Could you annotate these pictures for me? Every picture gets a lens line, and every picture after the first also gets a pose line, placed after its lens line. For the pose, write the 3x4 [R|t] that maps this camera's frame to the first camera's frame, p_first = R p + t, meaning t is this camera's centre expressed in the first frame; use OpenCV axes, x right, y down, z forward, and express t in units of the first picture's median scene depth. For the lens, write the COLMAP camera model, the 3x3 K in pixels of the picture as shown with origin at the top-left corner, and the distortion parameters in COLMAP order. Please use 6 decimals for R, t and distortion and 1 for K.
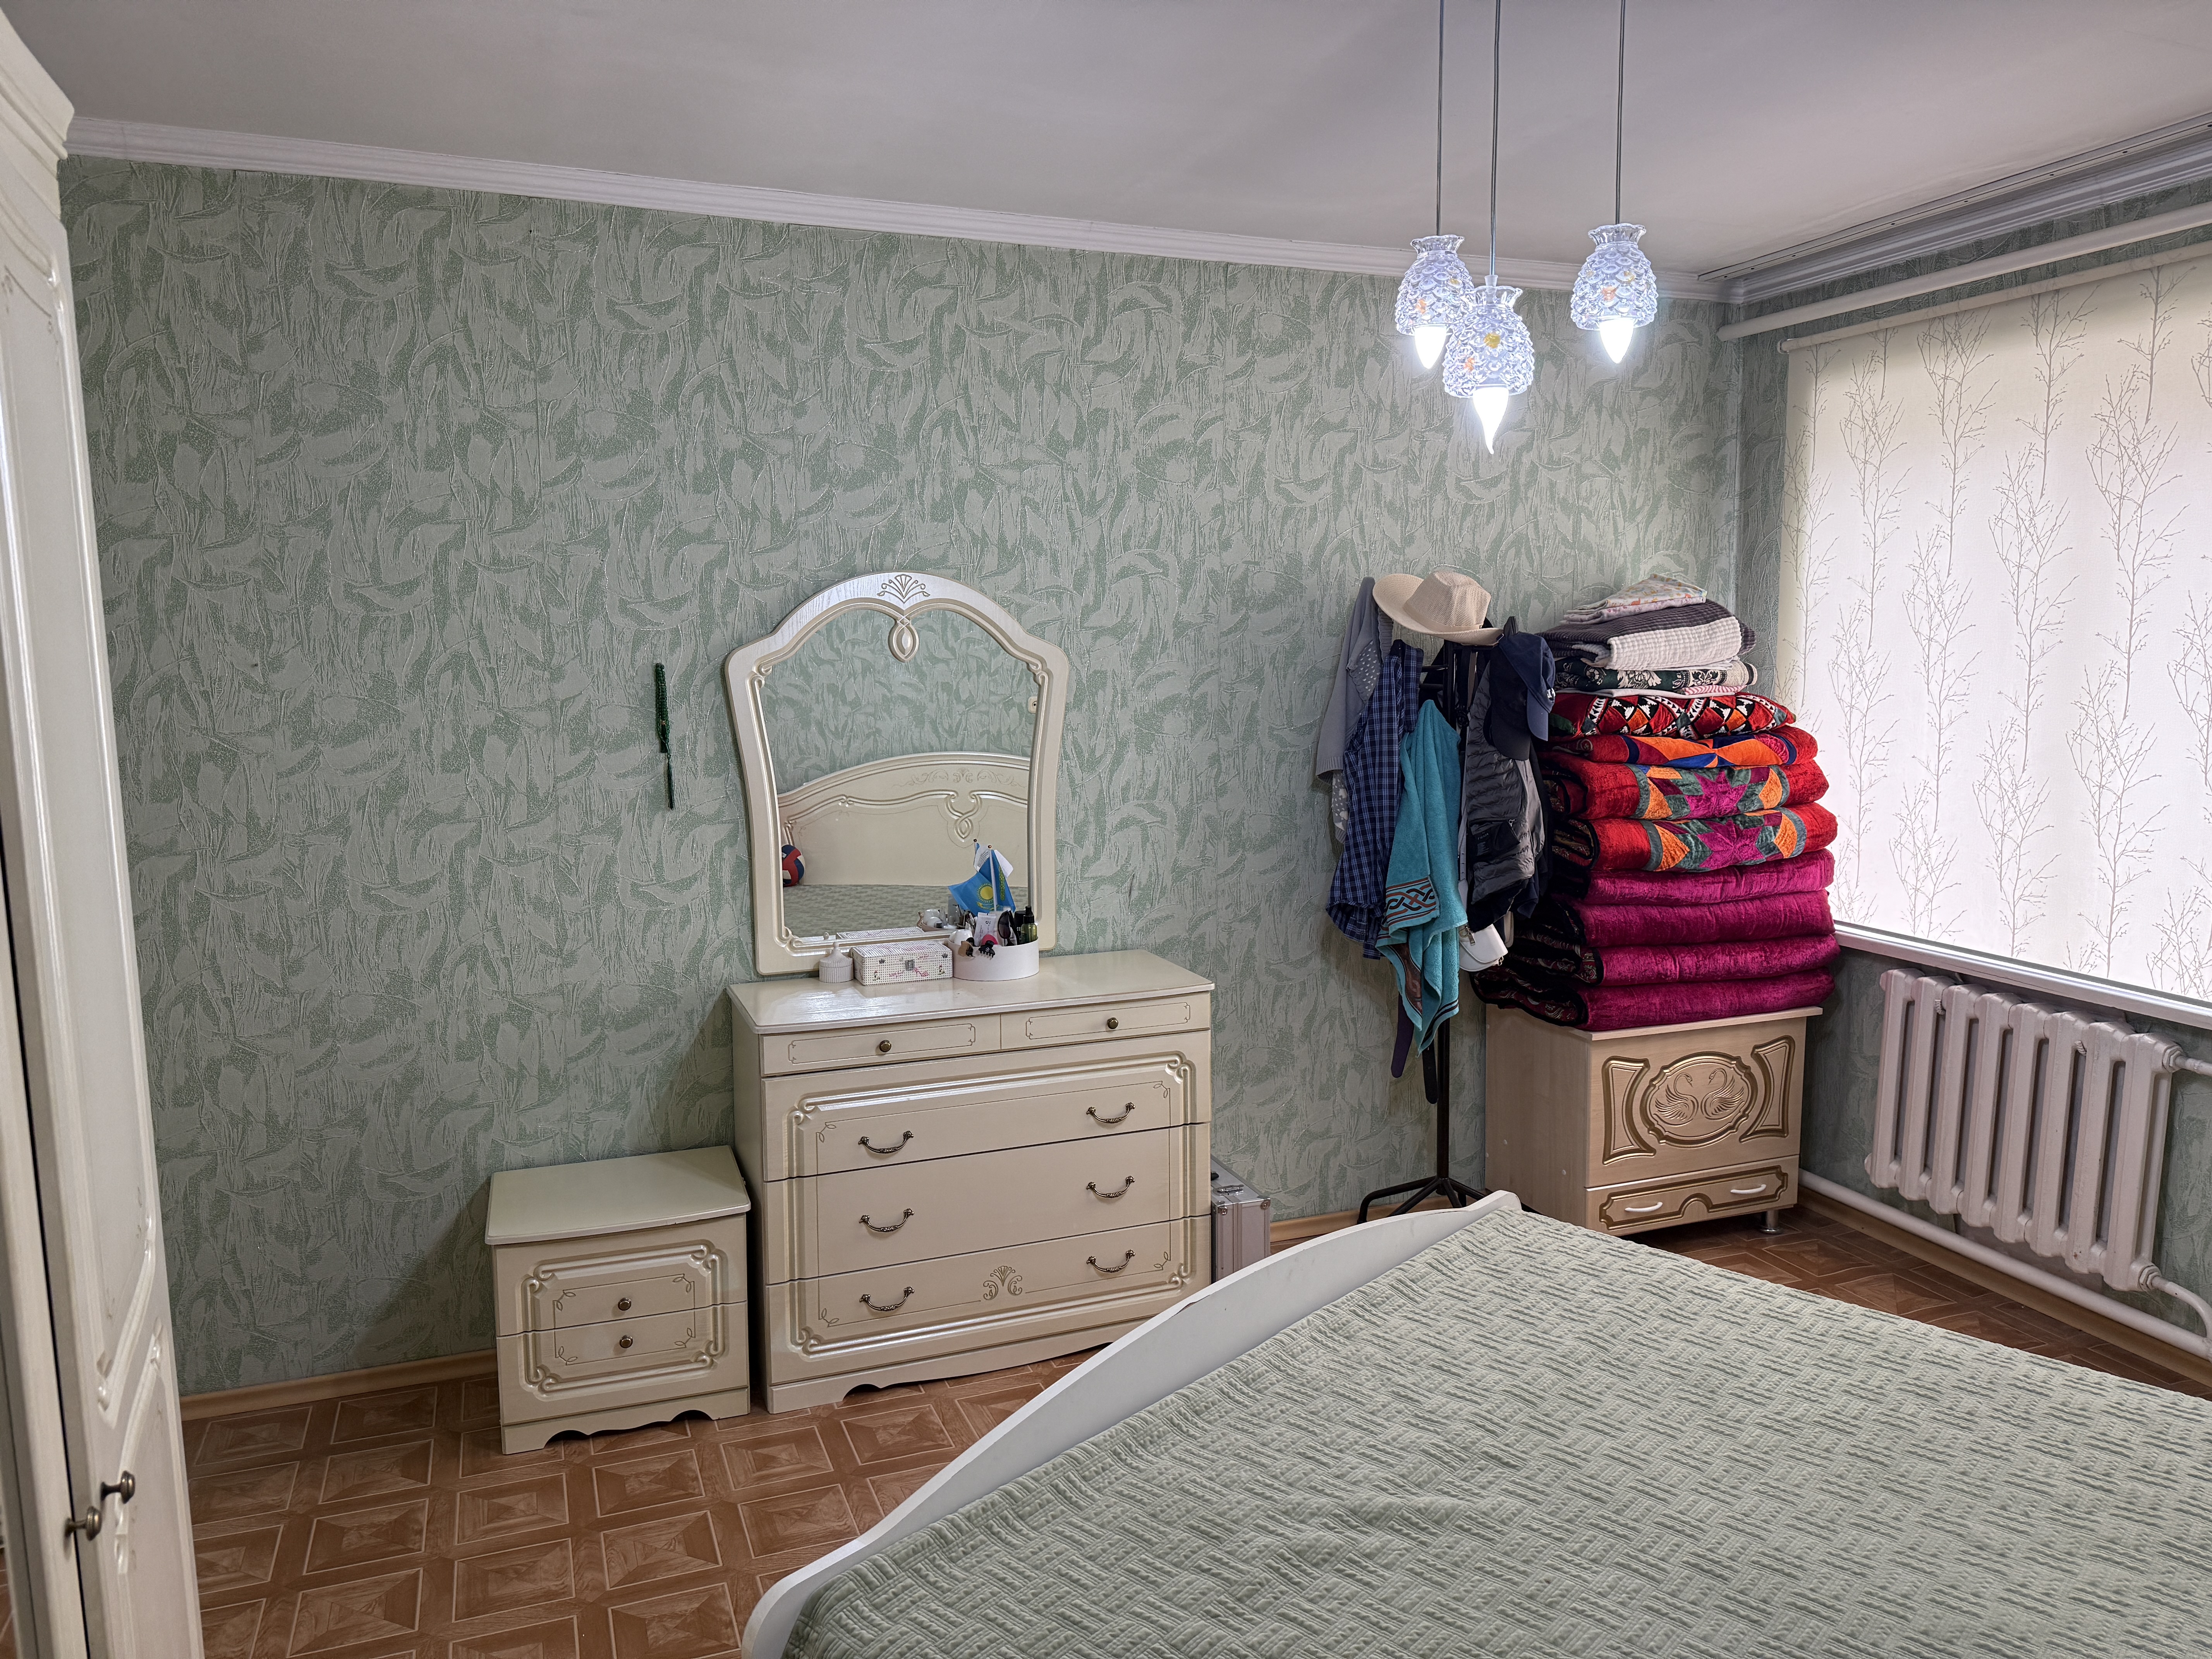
lens RADIAL K [[1553.2, 0, 1110.4], [0, 1553.2, 830.9], [0, 0, 1]] dist [0.017998, -0.038699]
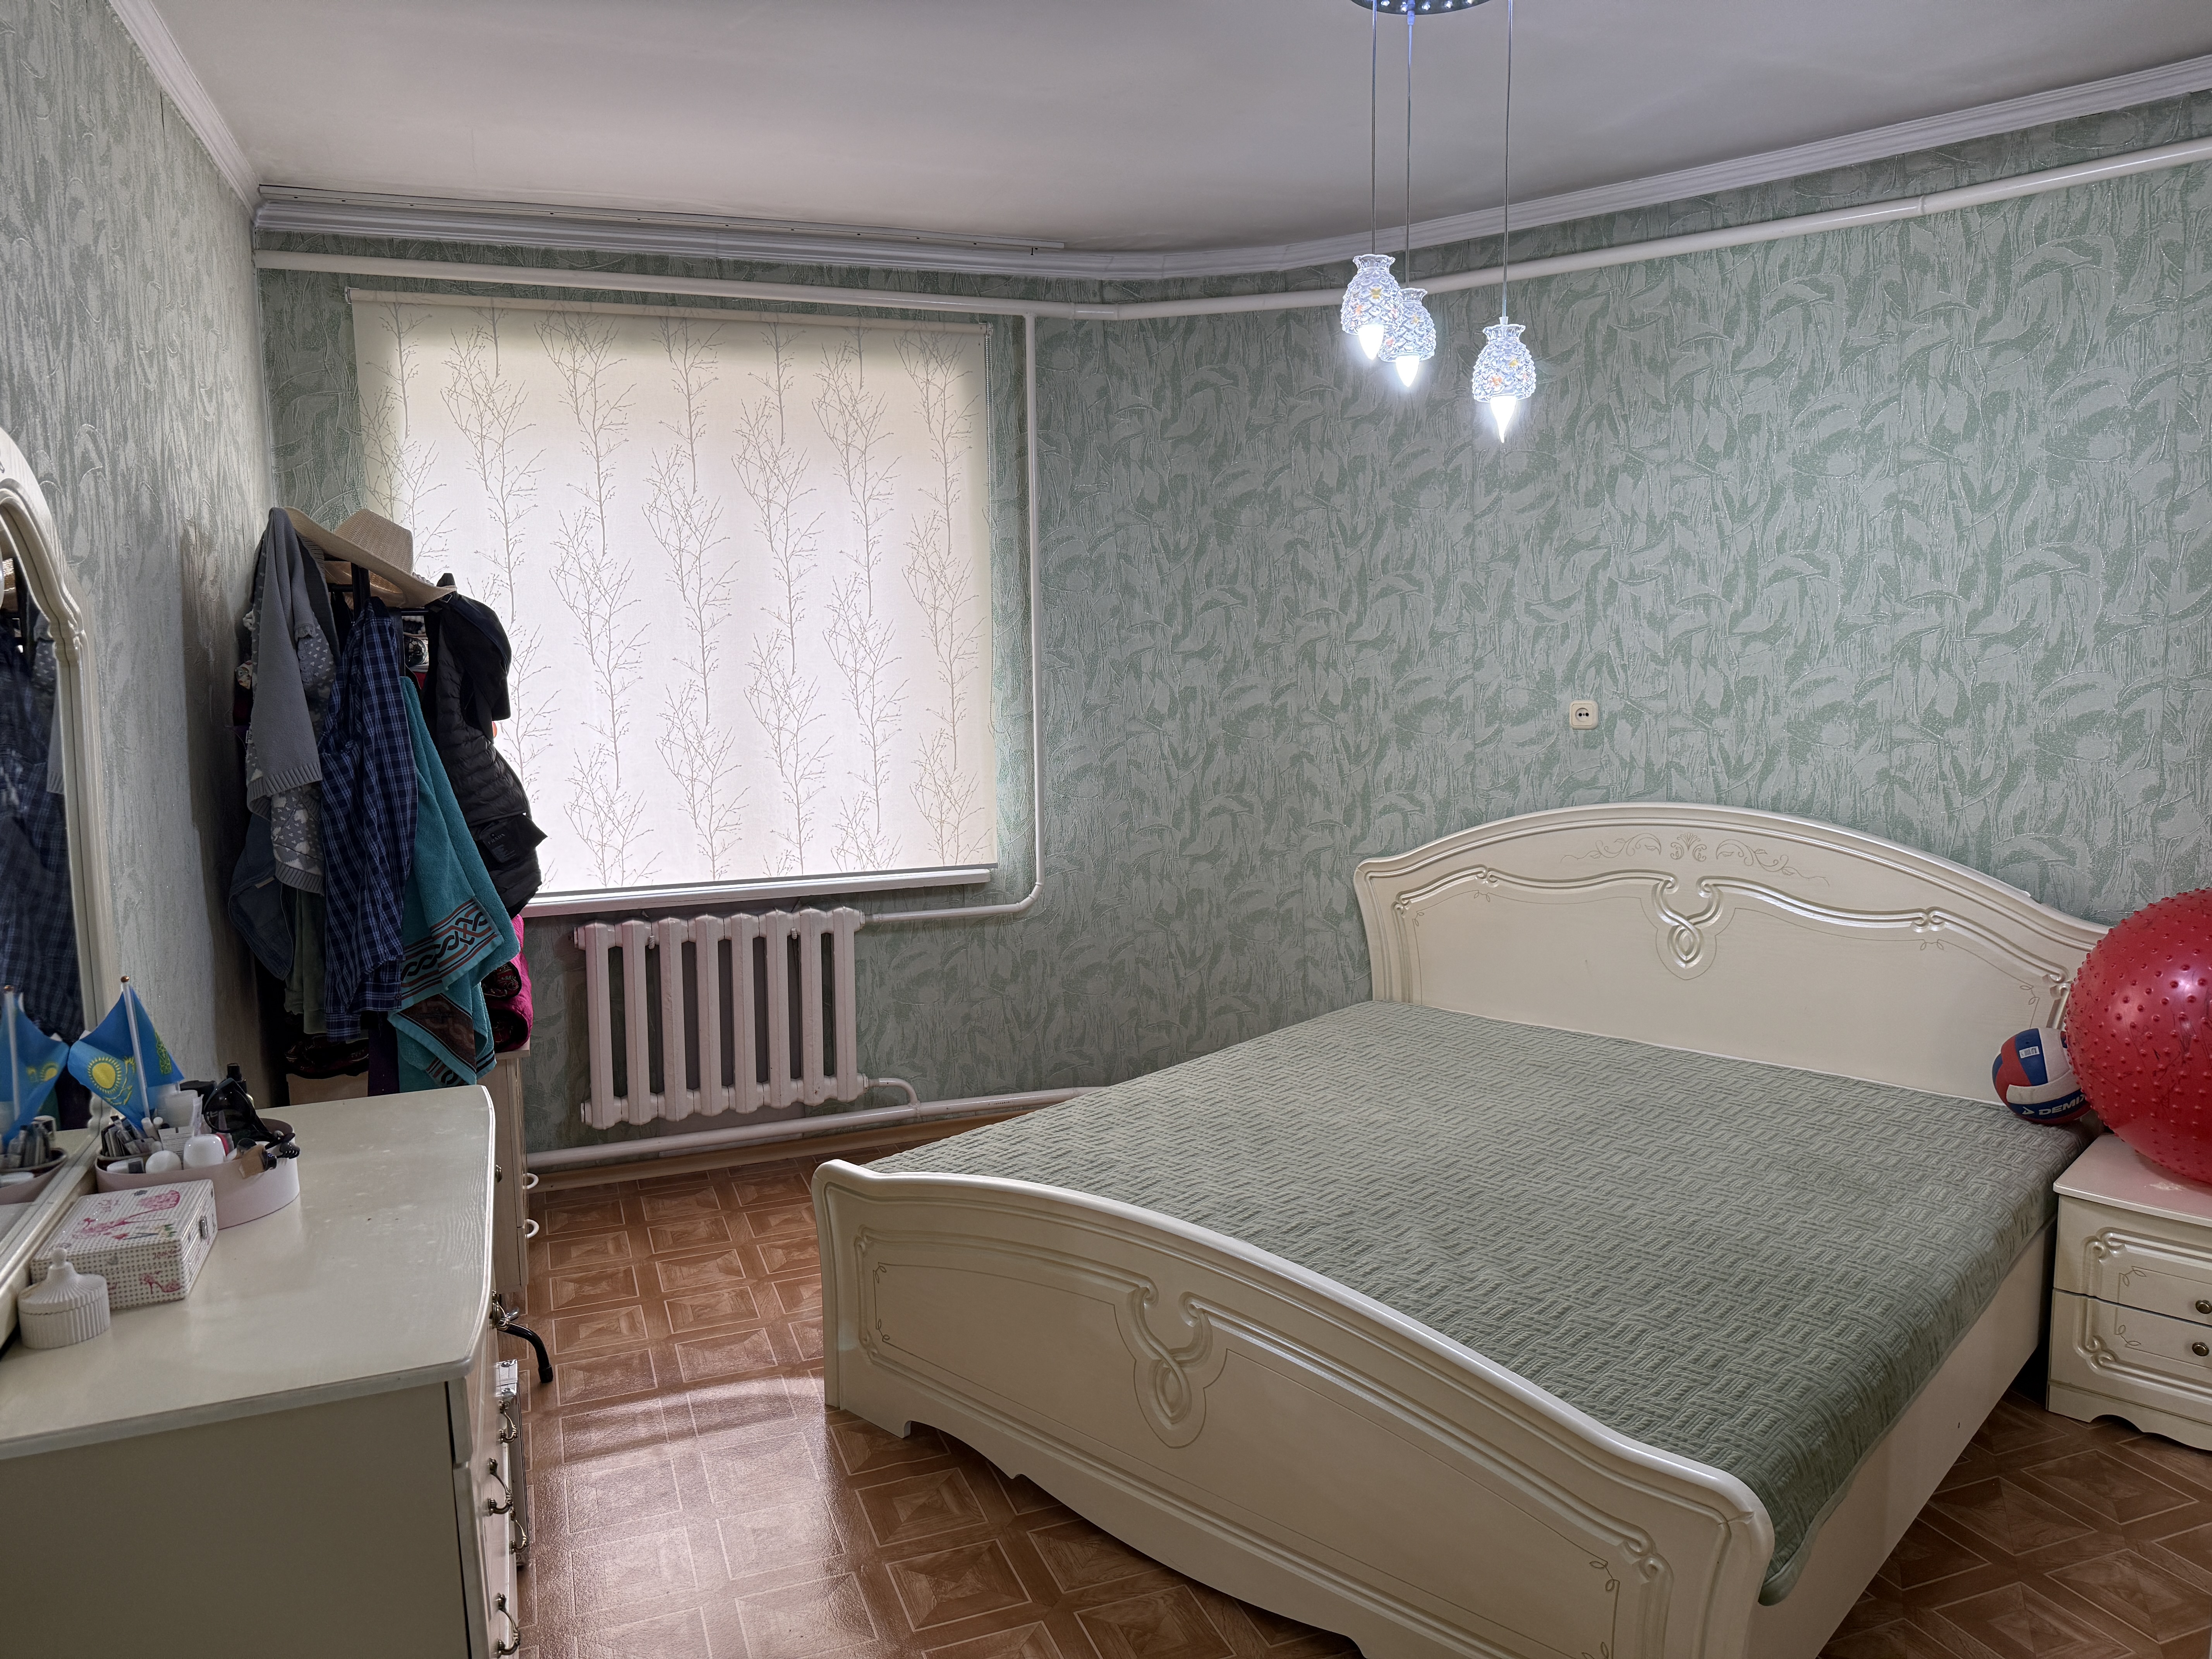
lens RADIAL K [[1553.2, 0, 1114.9], [0, 1553.2, 844.2], [0, 0, 1]] dist [0.017998, -0.038699]
pose [[-0.006926, -0.127252, 0.991846, -0.610579], [0.137869, 0.982276, 0.126987, -0.056206], [-0.990426, 0.137624, 0.010741, 0.692838]]
